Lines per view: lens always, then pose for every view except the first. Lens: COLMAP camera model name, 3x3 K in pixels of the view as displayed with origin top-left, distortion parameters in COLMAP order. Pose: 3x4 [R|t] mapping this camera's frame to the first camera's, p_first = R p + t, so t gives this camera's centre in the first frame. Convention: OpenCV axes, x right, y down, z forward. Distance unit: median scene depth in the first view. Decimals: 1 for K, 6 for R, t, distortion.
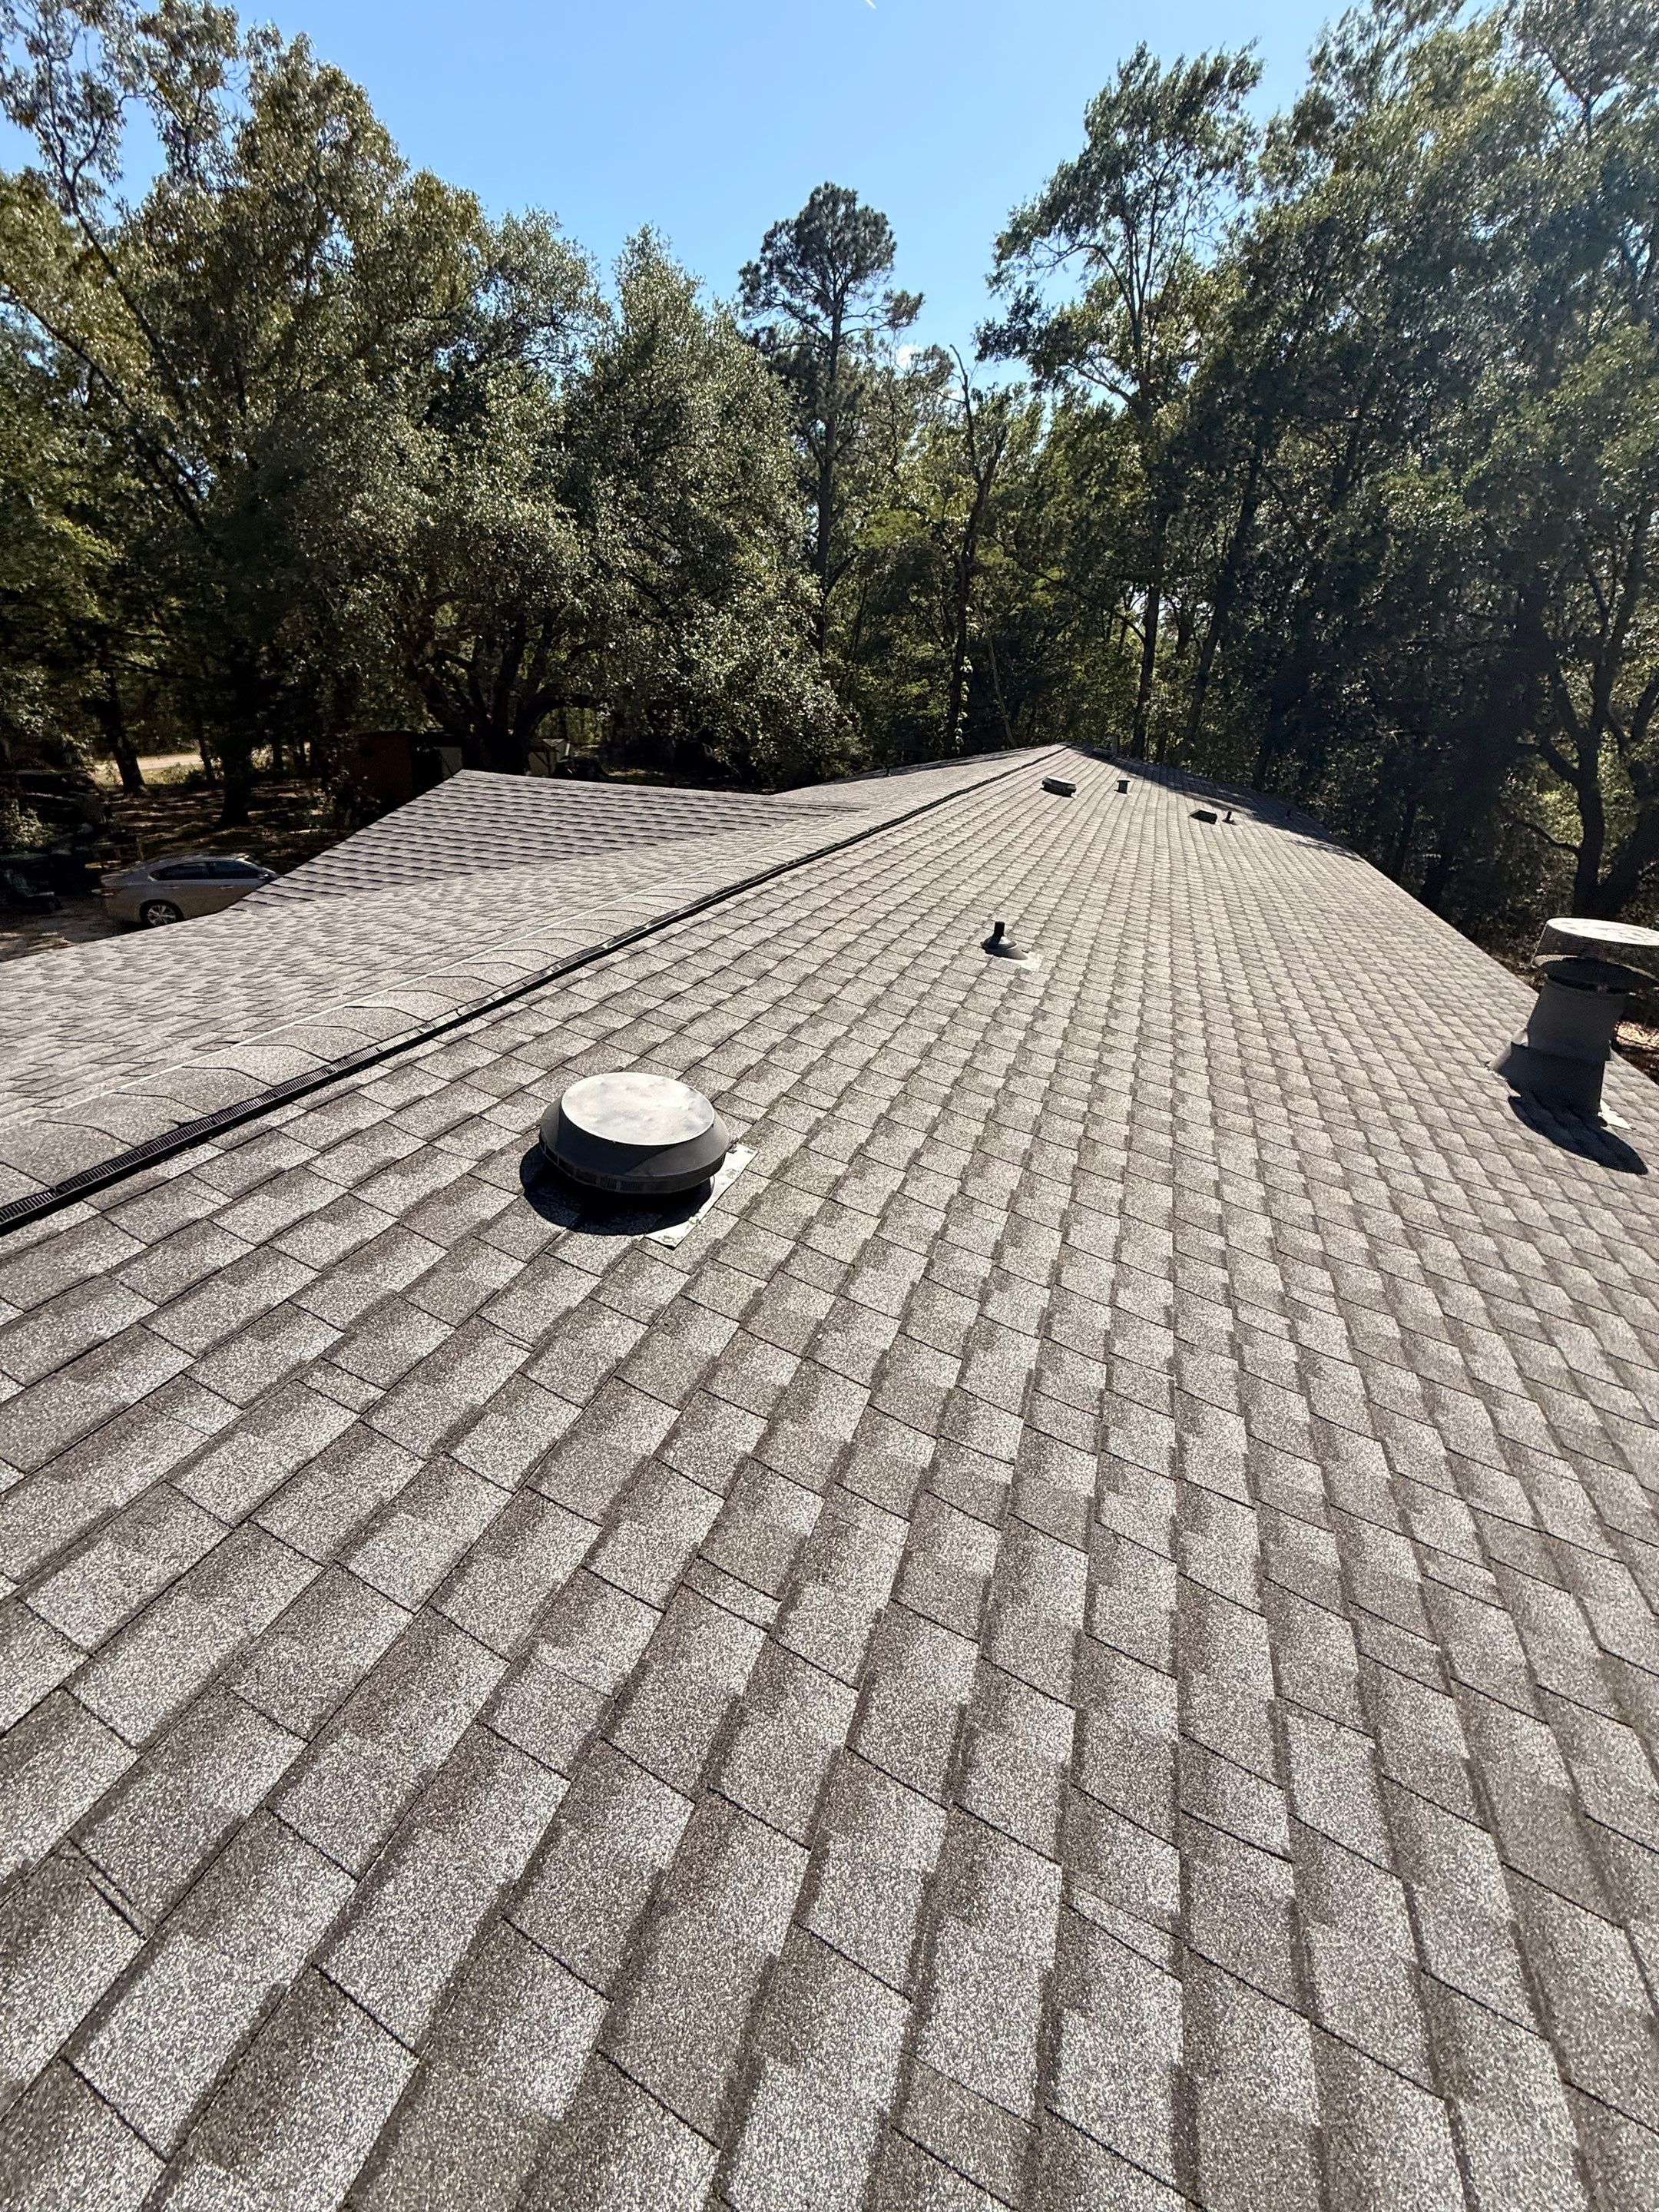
lens RADIAL K [[885.4, 0, 827.3], [0, 885.4, 1102.2], [0, 0, 1]] dist [-0.000450, -0.000081]
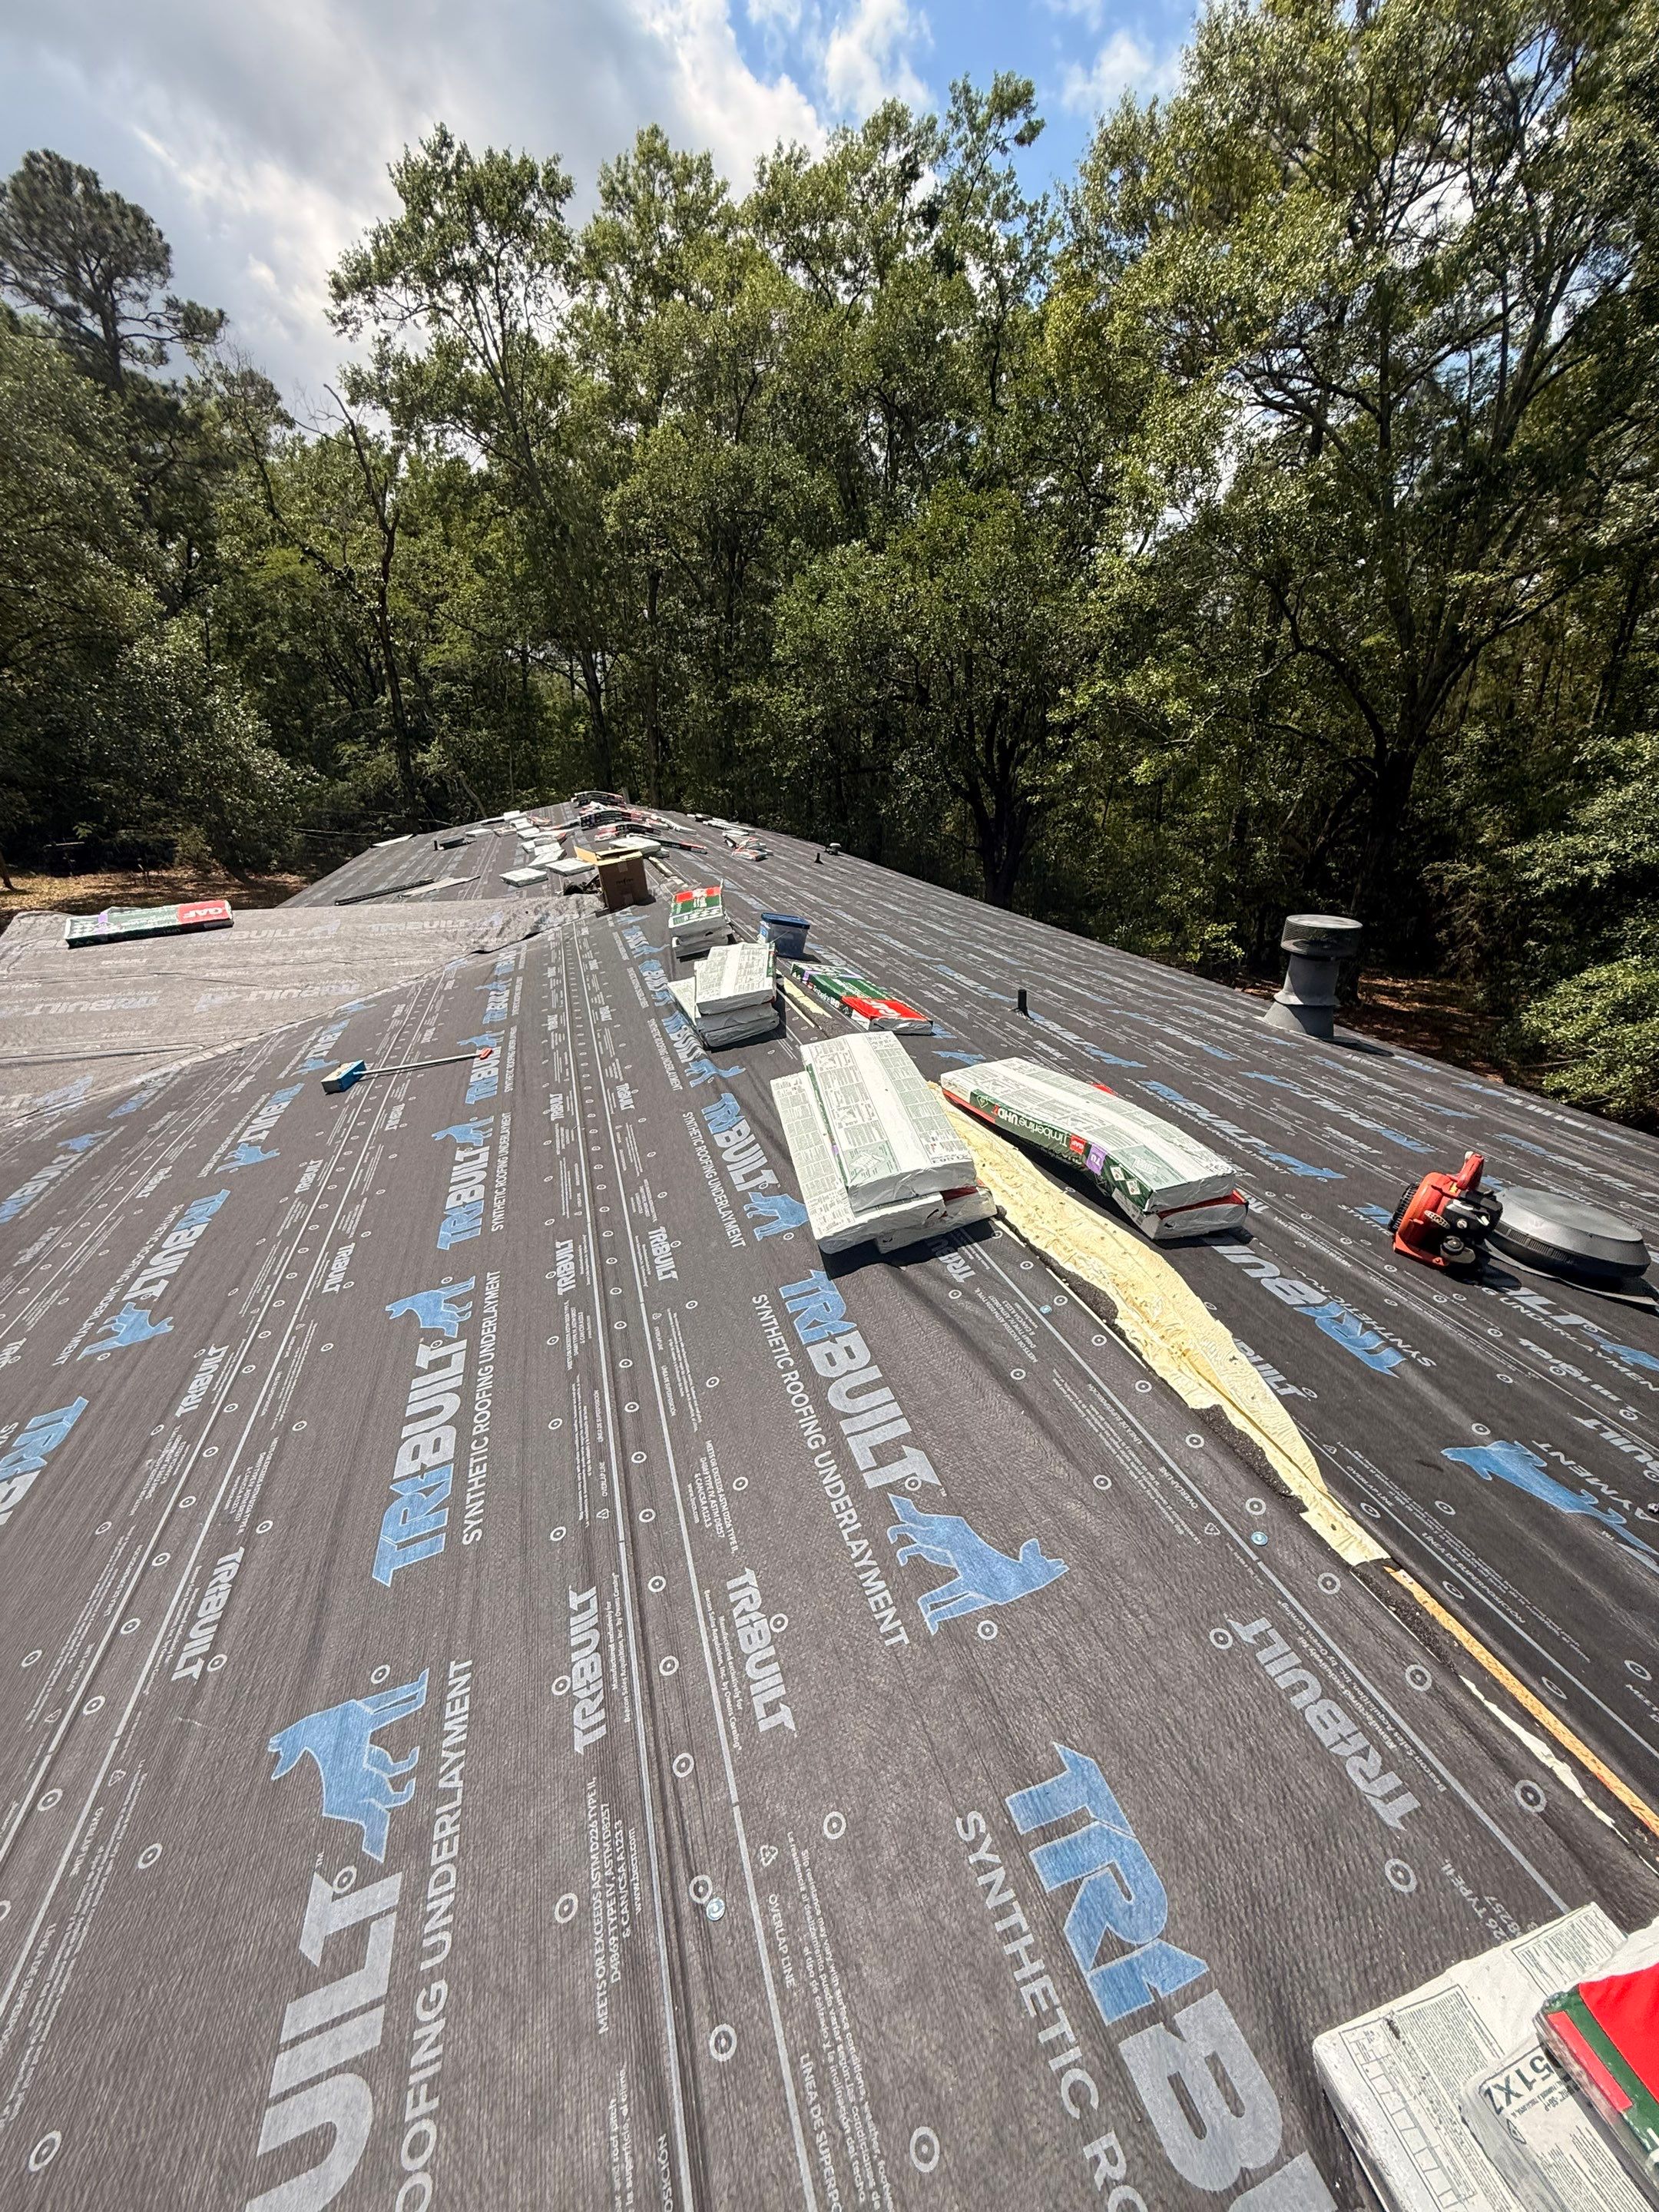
lens RADIAL K [[885.4, 0, 832.4], [0, 885.4, 1108.3], [0, 0, 1]] dist [-0.000450, -0.000081]
pose [[0.804031, -0.258543, 0.535434, -0.114494], [0.276345, 0.959834, 0.048500, -0.029836], [-0.526467, 0.108969, 0.843183, 0.025465]]
